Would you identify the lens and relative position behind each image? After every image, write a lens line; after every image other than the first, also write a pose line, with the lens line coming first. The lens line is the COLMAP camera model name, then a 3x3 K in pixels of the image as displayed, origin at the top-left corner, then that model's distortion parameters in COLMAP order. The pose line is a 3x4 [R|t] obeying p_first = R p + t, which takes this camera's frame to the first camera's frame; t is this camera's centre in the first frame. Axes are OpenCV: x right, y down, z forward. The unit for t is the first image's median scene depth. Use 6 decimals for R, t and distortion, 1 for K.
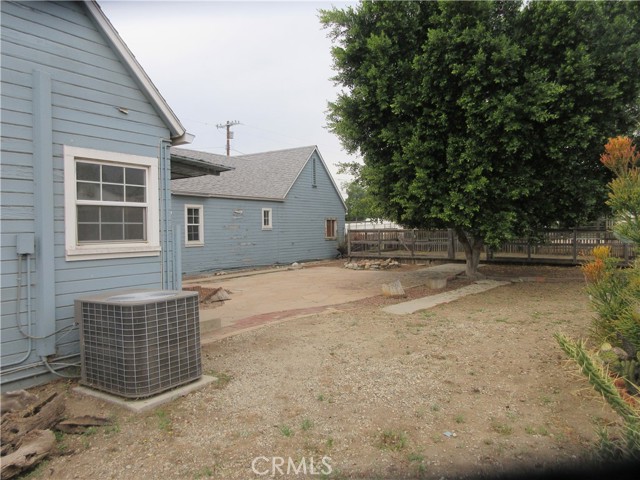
lens RADIAL K [[470.3, 0, 321.1], [0, 470.3, 237.5], [0, 0, 1]] dist [-0.008915, 0.001296]
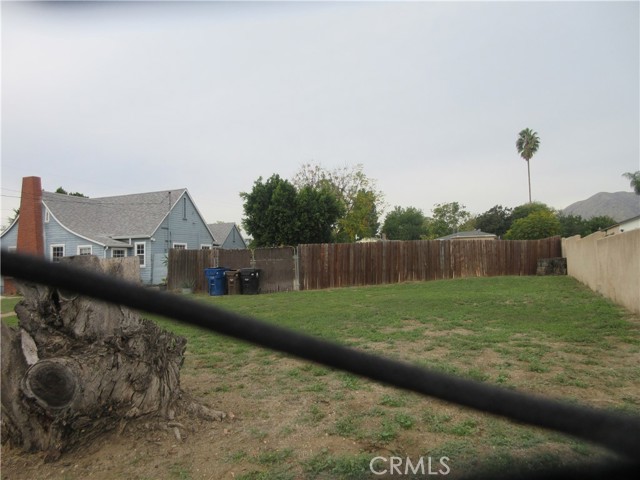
lens RADIAL K [[470.3, 0, 321.1], [0, 470.3, 237.5], [0, 0, 1]] dist [-0.008915, 0.001296]
pose [[0.981837, 0.003301, 0.189698, -0.079720], [0.012763, 0.996434, -0.083401, 0.139770], [-0.189297, 0.084307, 0.978294, -2.887461]]
